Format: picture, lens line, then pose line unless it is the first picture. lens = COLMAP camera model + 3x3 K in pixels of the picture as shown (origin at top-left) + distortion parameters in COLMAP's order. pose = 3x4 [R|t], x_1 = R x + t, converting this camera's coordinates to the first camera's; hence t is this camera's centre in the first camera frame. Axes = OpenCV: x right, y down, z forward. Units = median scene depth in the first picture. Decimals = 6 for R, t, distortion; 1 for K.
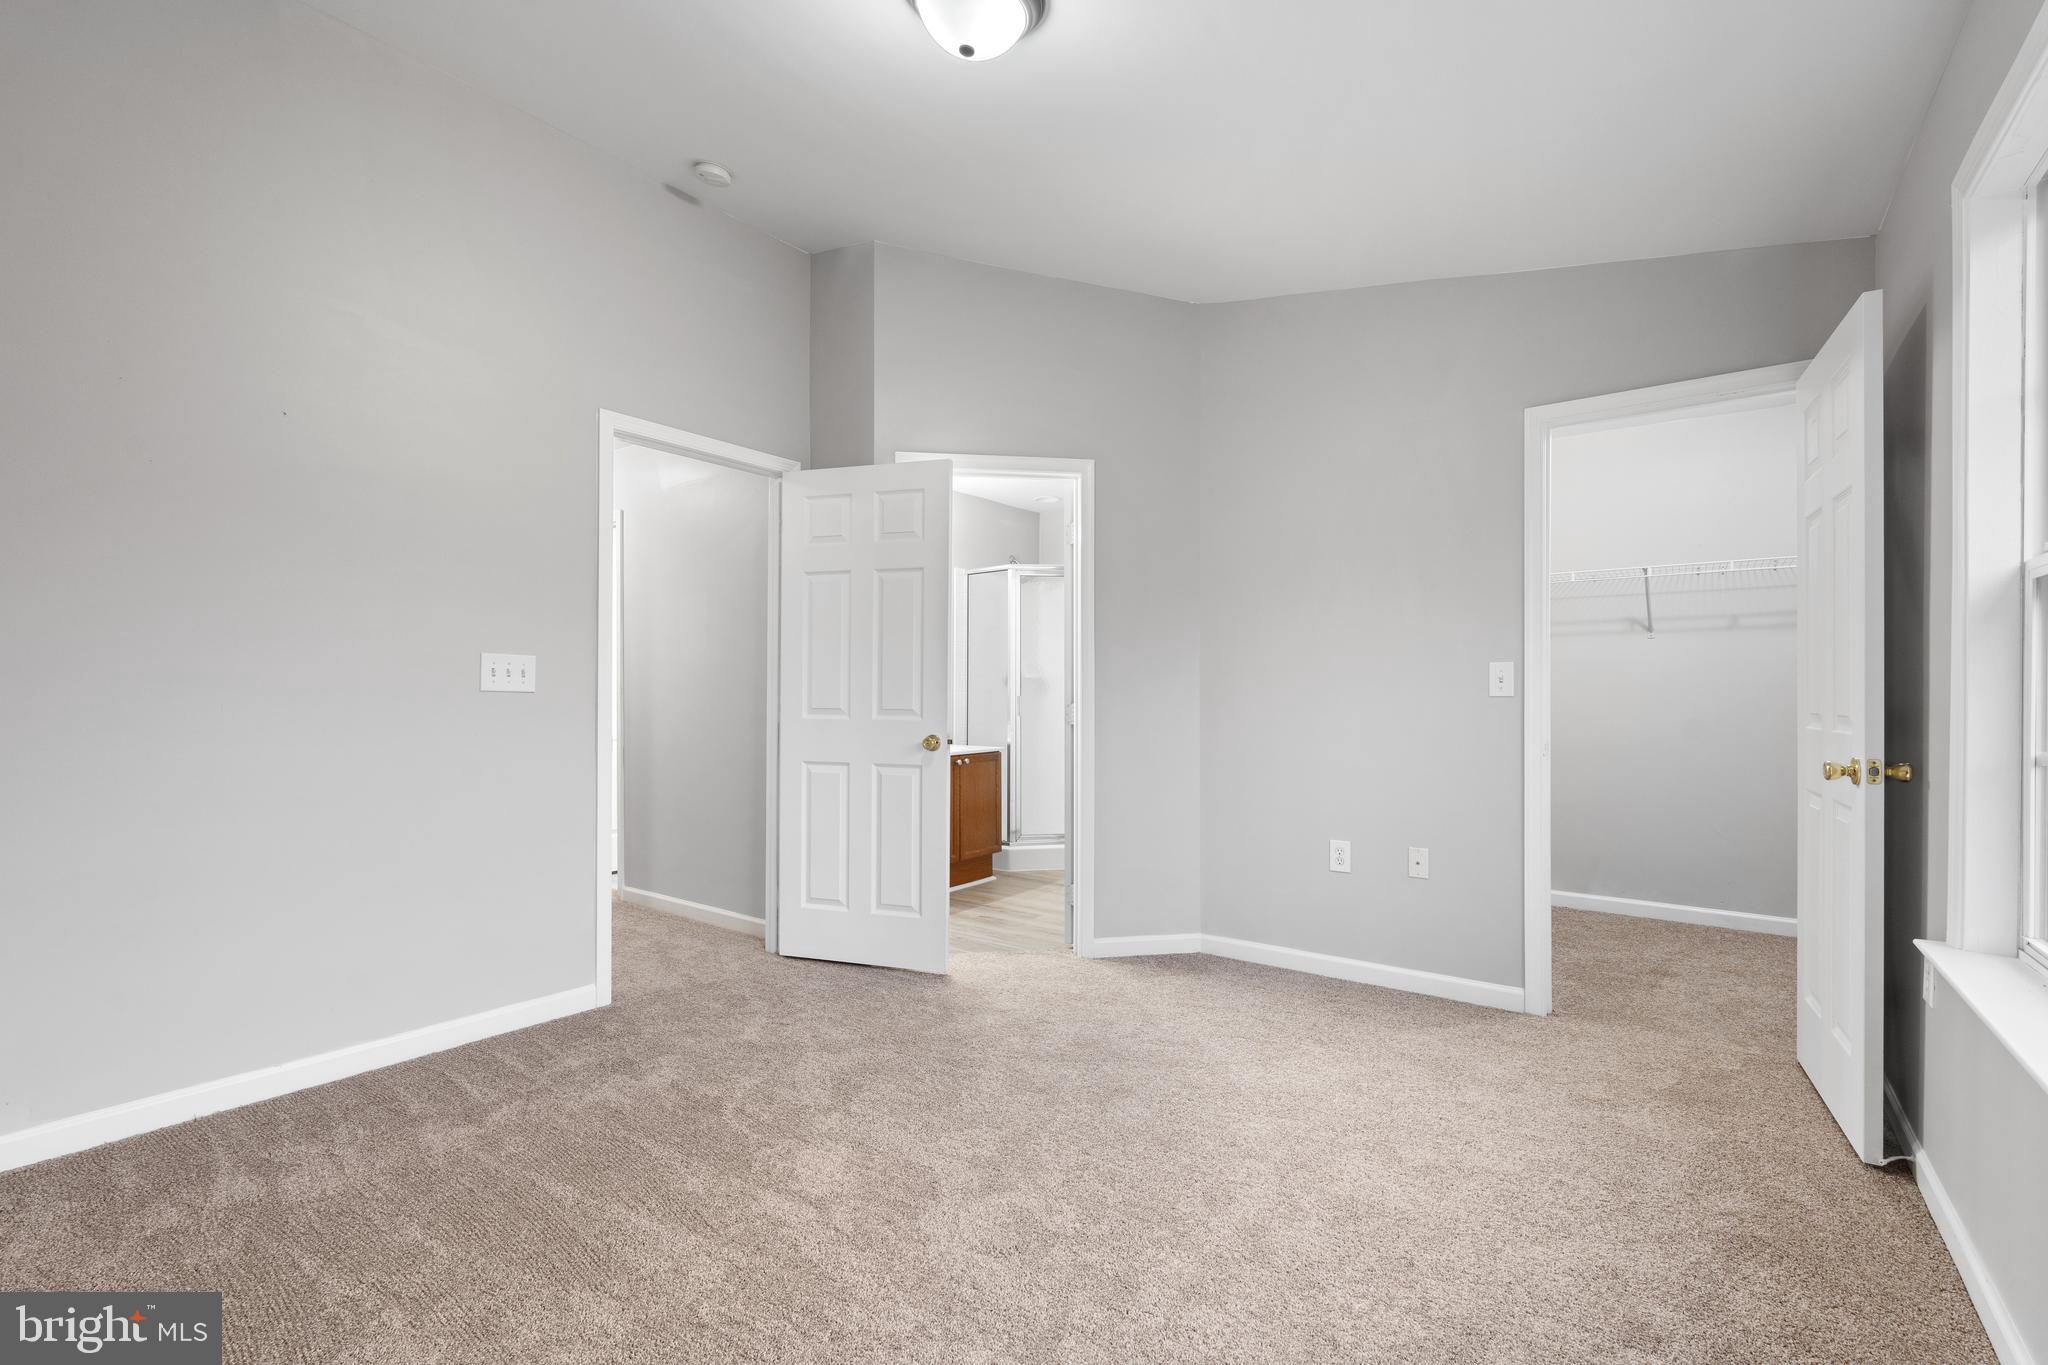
lens RADIAL K [[897.3, 0, 1021.8], [0, 897.3, 674.0], [0, 0, 1]] dist [-0.003464, 0.000260]
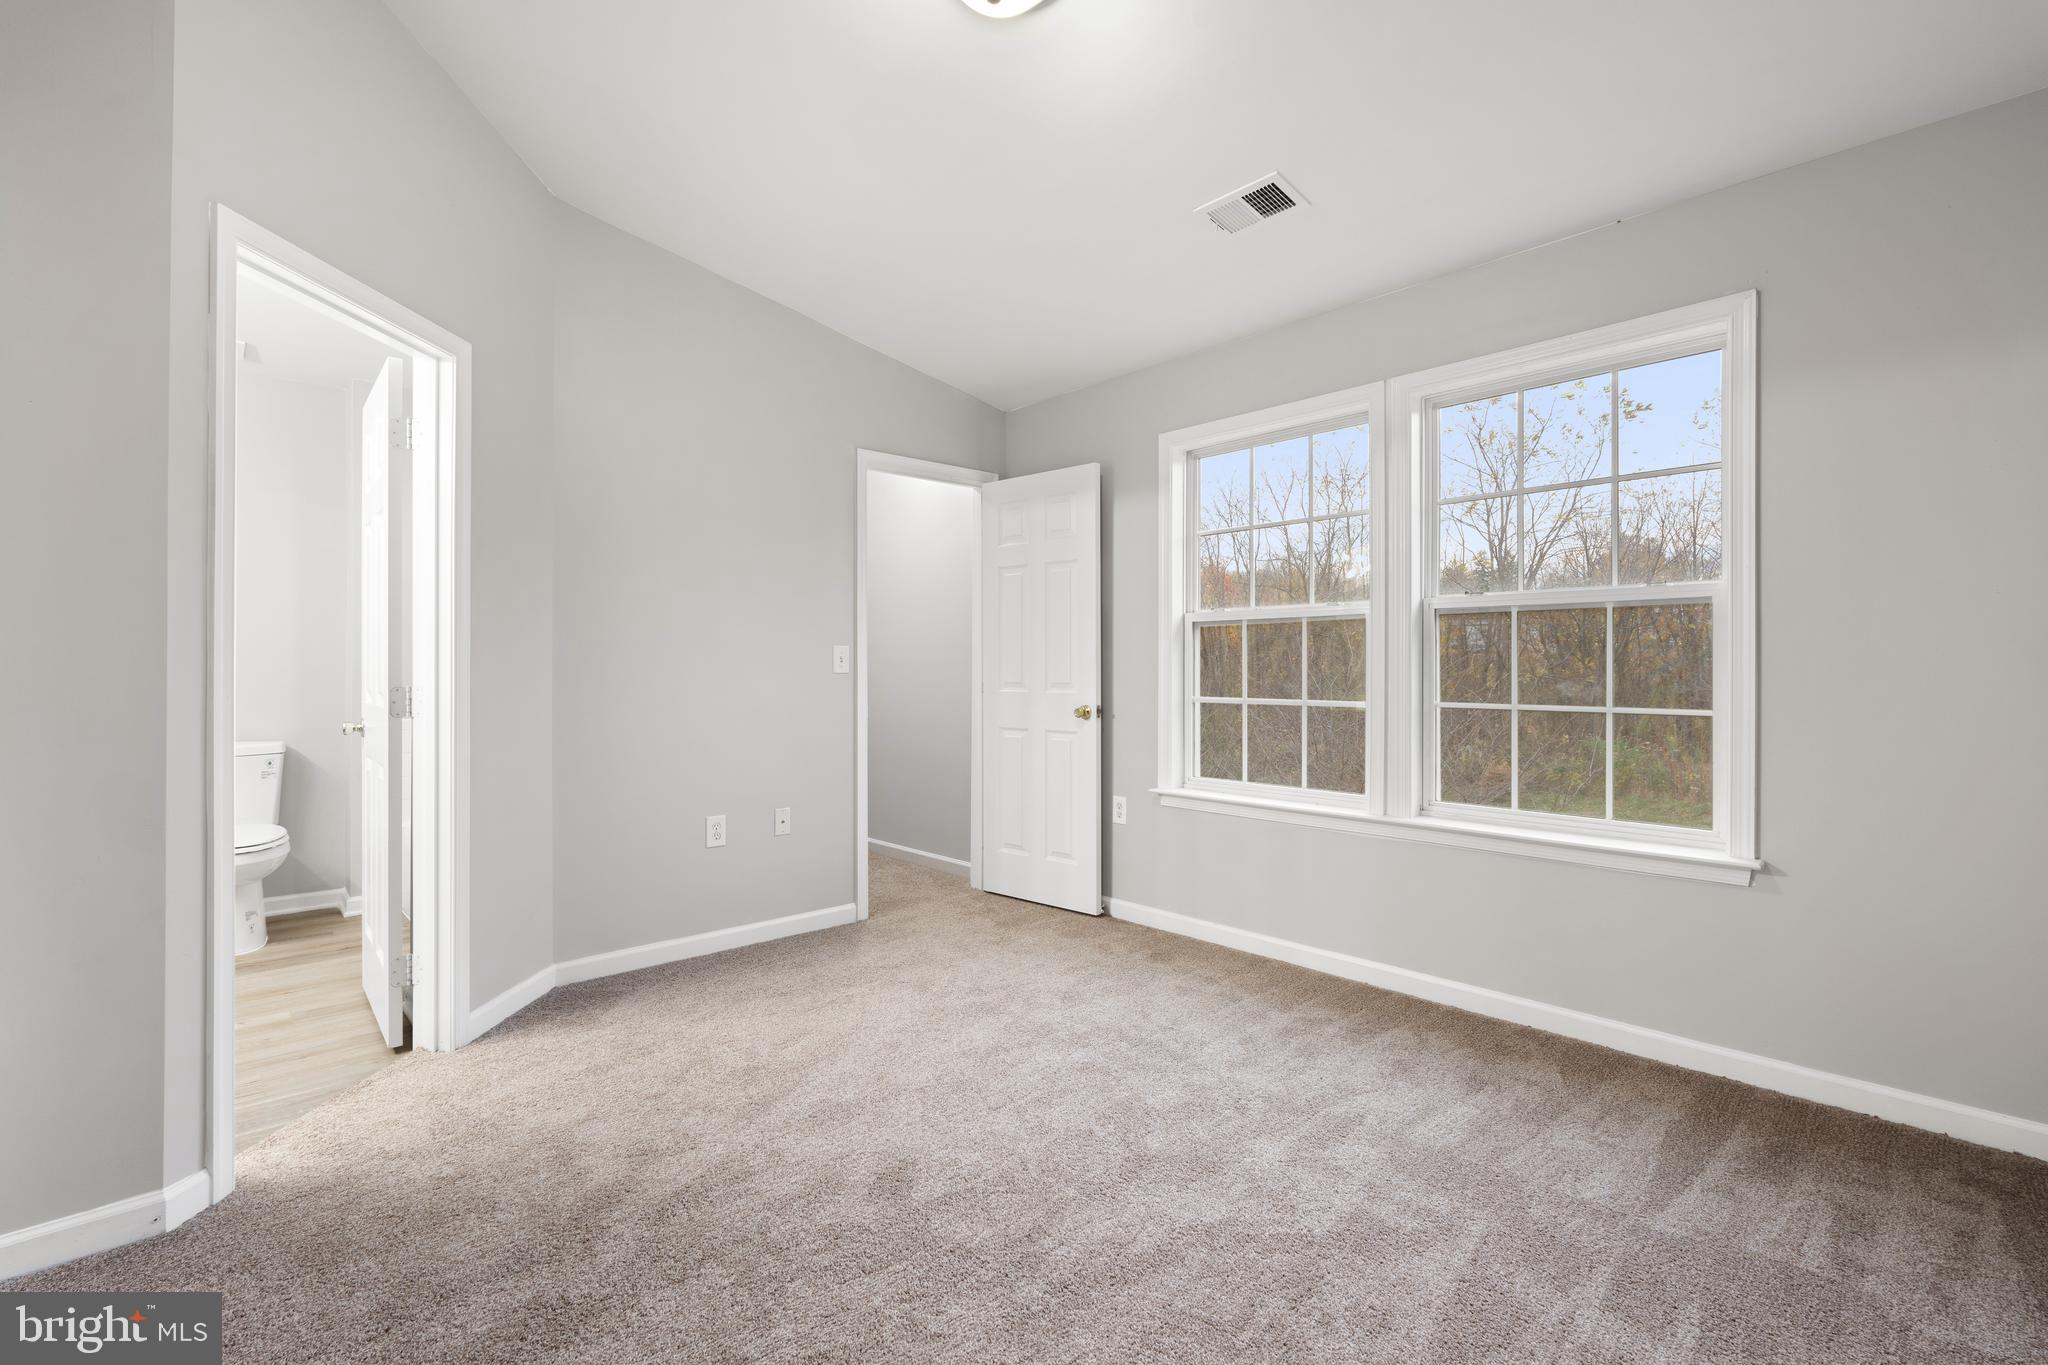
lens RADIAL K [[897.3, 0, 1021.8], [0, 897.3, 674.0], [0, 0, 1]] dist [-0.003464, 0.000260]
pose [[0.171962, 0.005083, 0.985090, -0.586495], [-0.022496, 0.999746, -0.001232, 0.020279], [-0.984847, -0.021949, 0.172033, 0.498197]]
